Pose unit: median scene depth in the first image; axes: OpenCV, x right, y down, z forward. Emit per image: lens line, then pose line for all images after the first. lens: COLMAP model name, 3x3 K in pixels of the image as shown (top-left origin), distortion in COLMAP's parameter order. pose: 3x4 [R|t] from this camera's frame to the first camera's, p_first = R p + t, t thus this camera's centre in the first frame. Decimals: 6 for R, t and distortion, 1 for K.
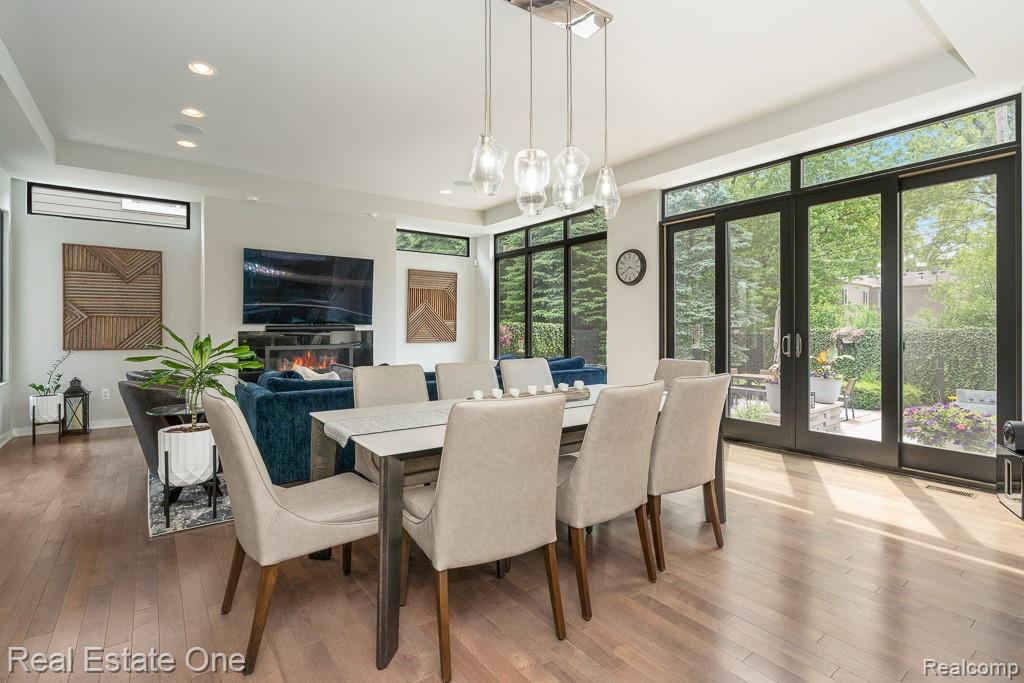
lens RADIAL K [[471.3, 0, 505.1], [0, 471.3, 325.3], [0, 0, 1]] dist [-0.008545, 0.001820]
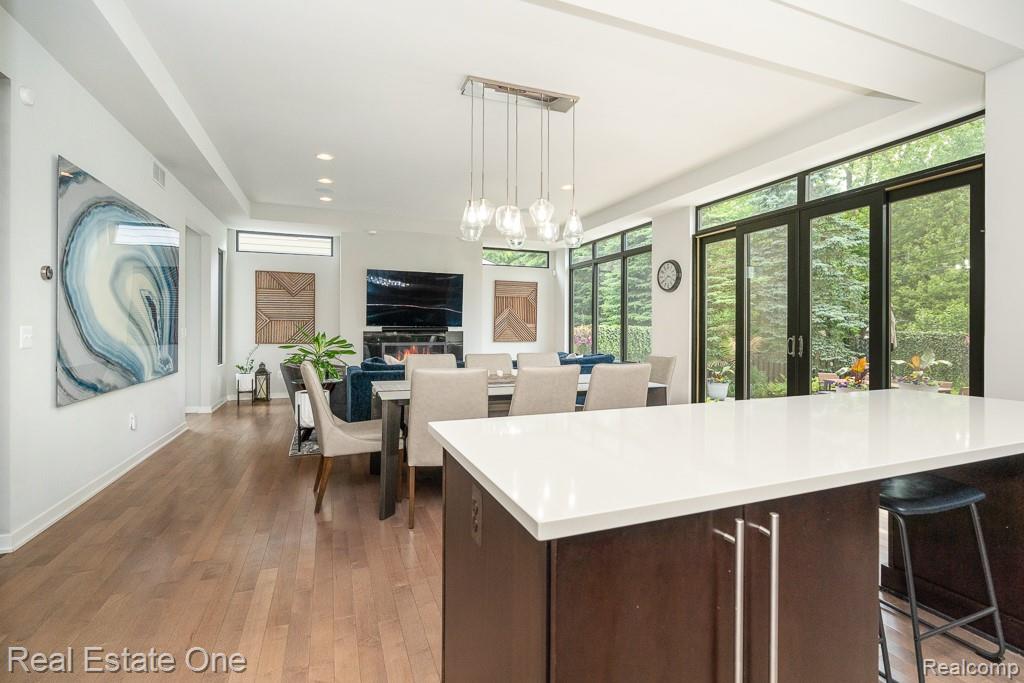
lens RADIAL K [[471.3, 0, 517.6], [0, 471.3, 327.1], [0, 0, 1]] dist [-0.008545, 0.001820]
pose [[0.963256, 0.003012, -0.268570, 0.227376], [-0.003511, 0.999993, -0.001380, 0.001395], [0.268564, 0.002272, 0.963259, -0.185098]]
